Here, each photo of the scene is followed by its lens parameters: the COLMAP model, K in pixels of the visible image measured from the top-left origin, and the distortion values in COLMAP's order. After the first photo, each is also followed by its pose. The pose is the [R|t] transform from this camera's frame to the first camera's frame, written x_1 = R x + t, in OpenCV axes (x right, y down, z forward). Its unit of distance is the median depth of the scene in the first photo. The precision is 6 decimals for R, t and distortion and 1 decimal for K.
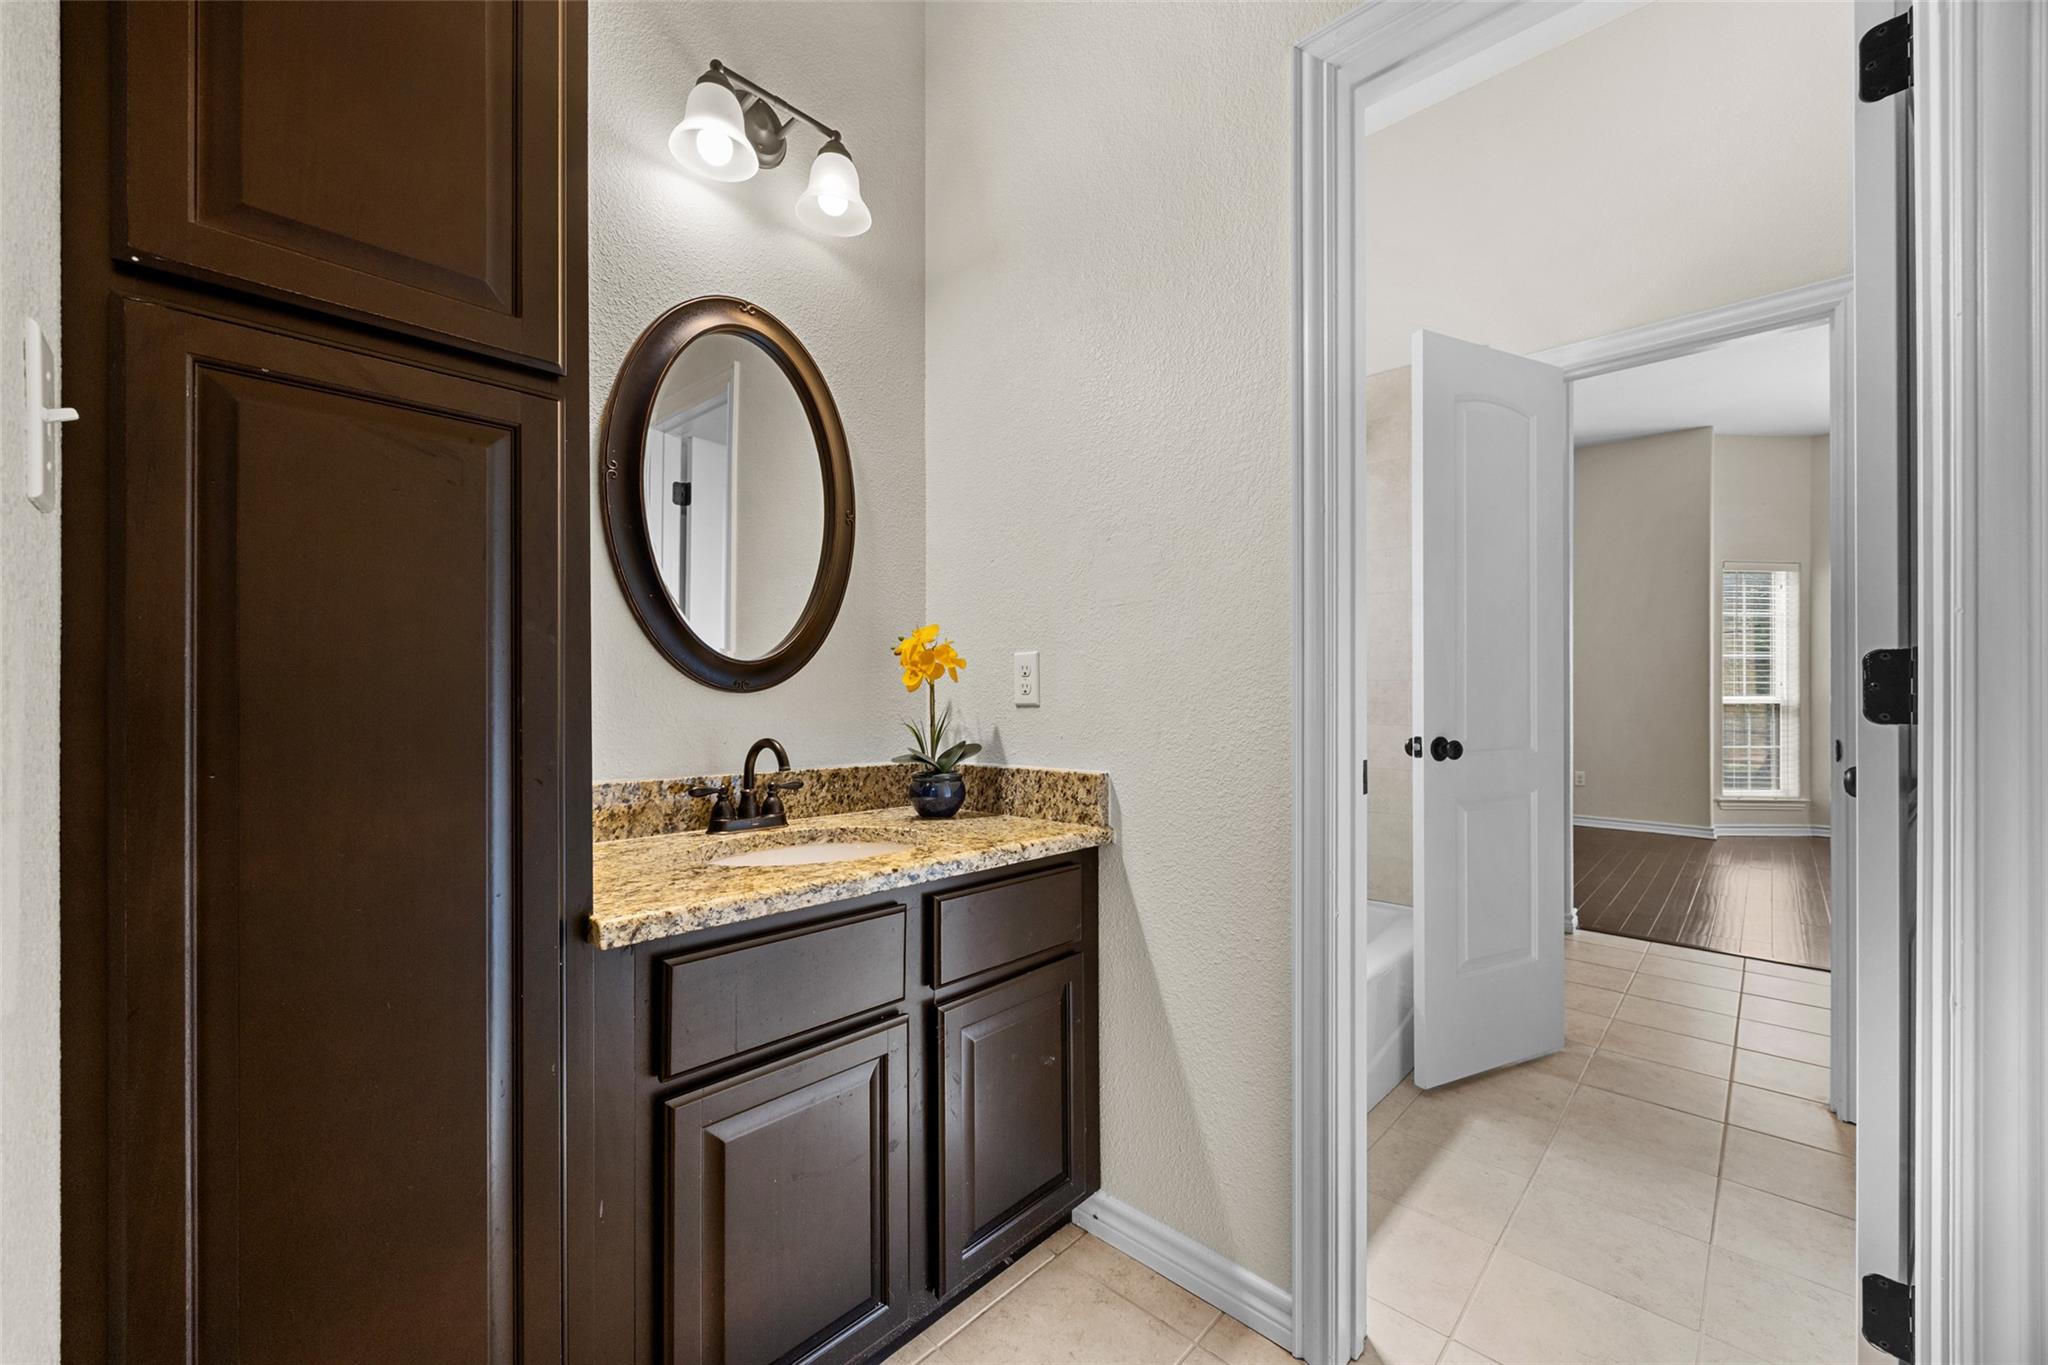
lens RADIAL K [[781.6, 0, 1014.5], [0, 781.6, 689.7], [0, 0, 1]] dist [-0.001930, -0.000159]
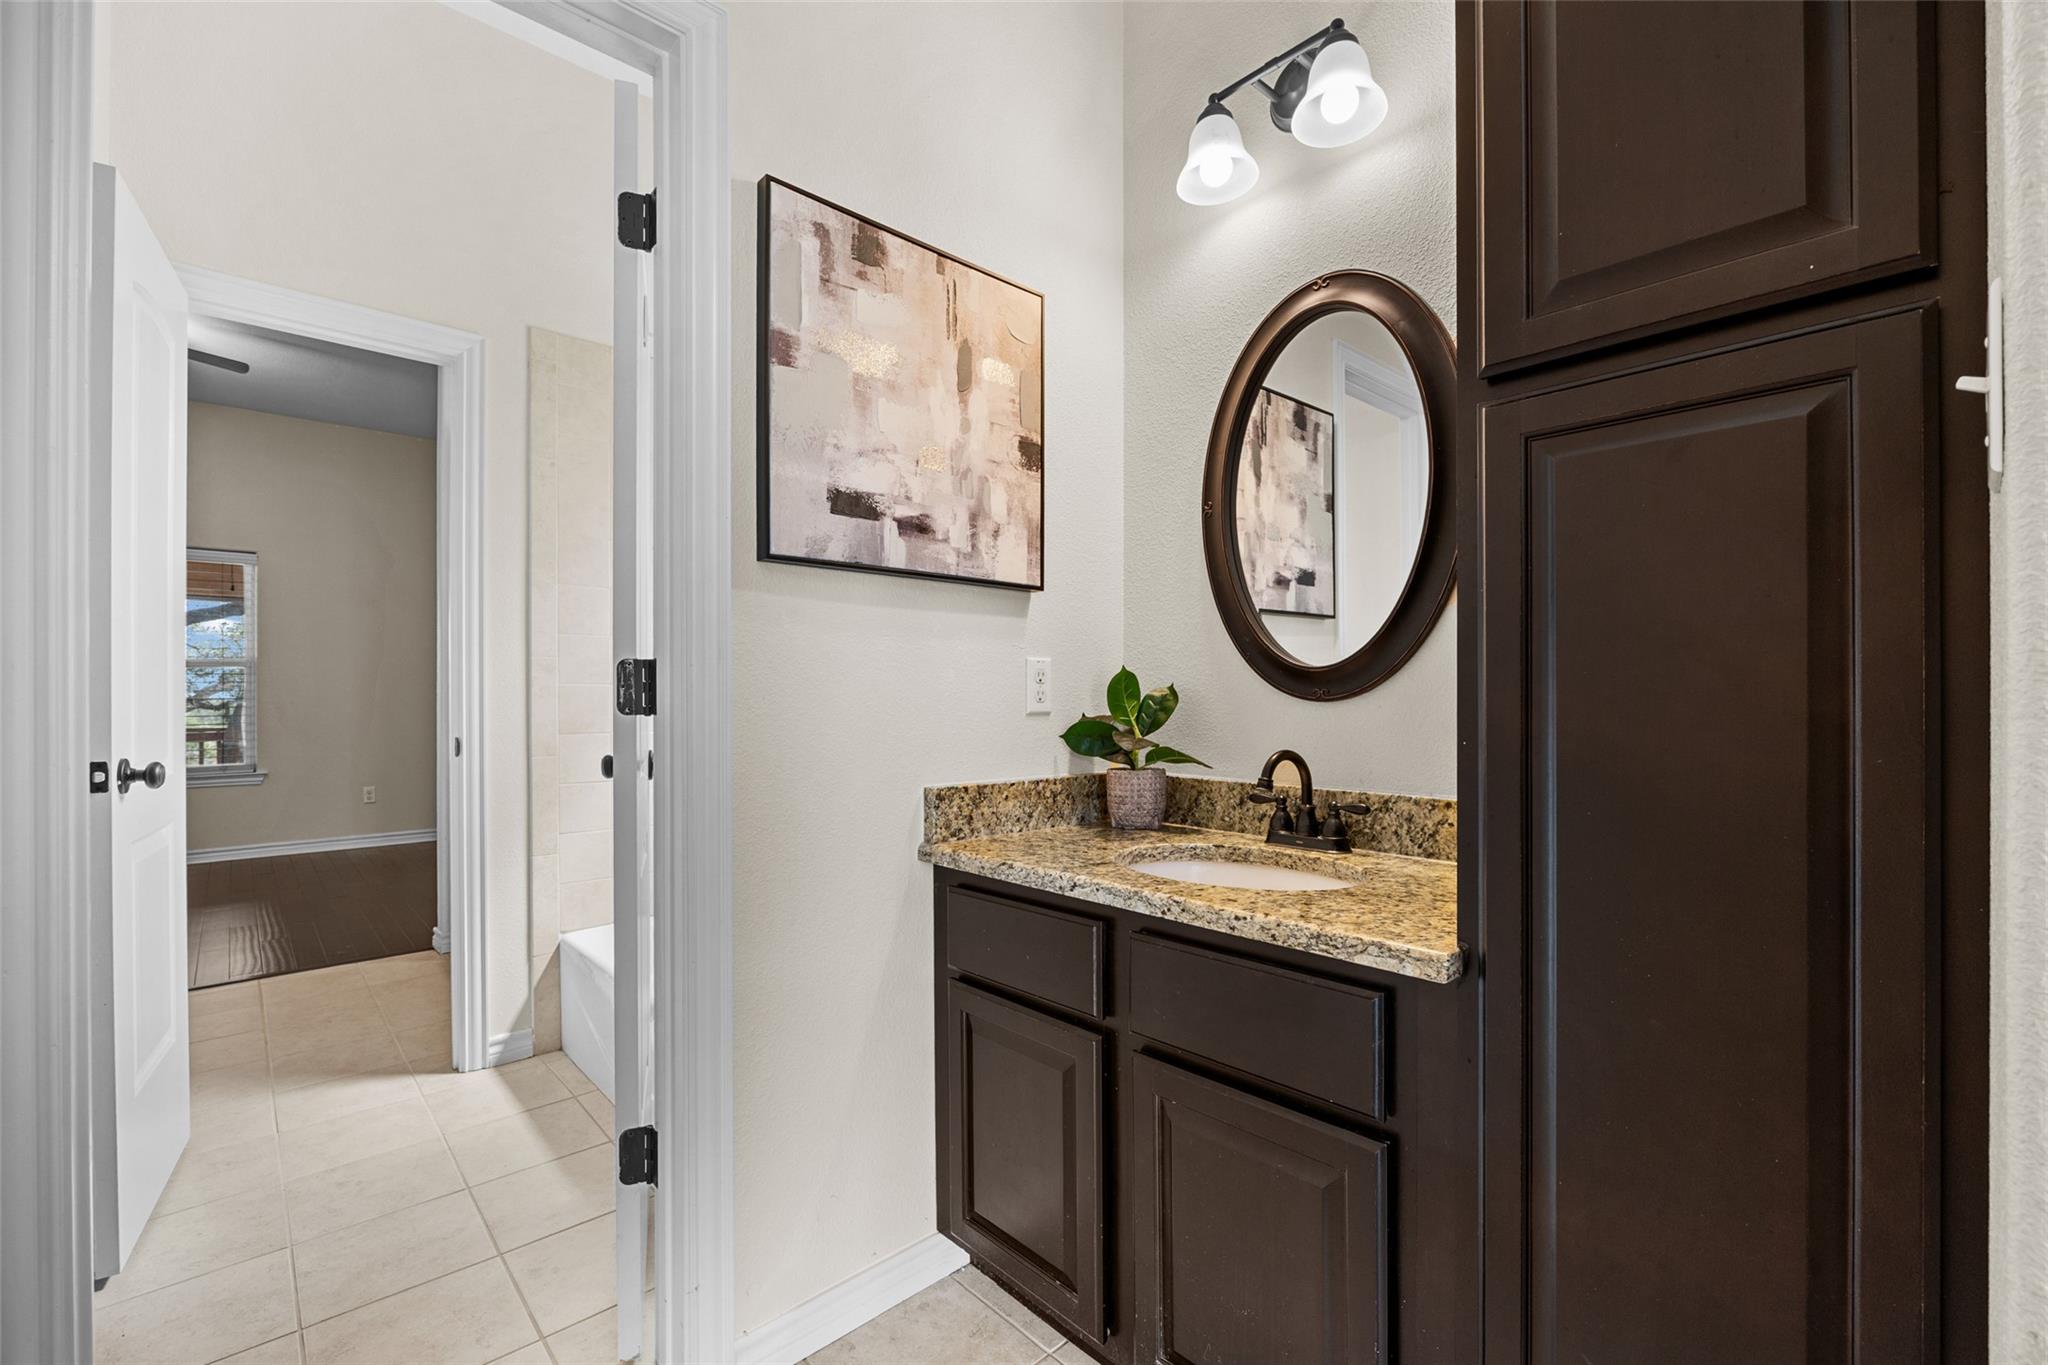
lens RADIAL K [[879.8, 0, 1024.0], [0, 879.8, 682.5], [0, 0, 1]] dist [0.000909, 0.000085]
pose [[-0.059416, -0.006587, -0.998212, 1.035984], [-0.003157, 0.999974, -0.006410, -0.010534], [0.998228, 0.002771, -0.059435, 1.052245]]
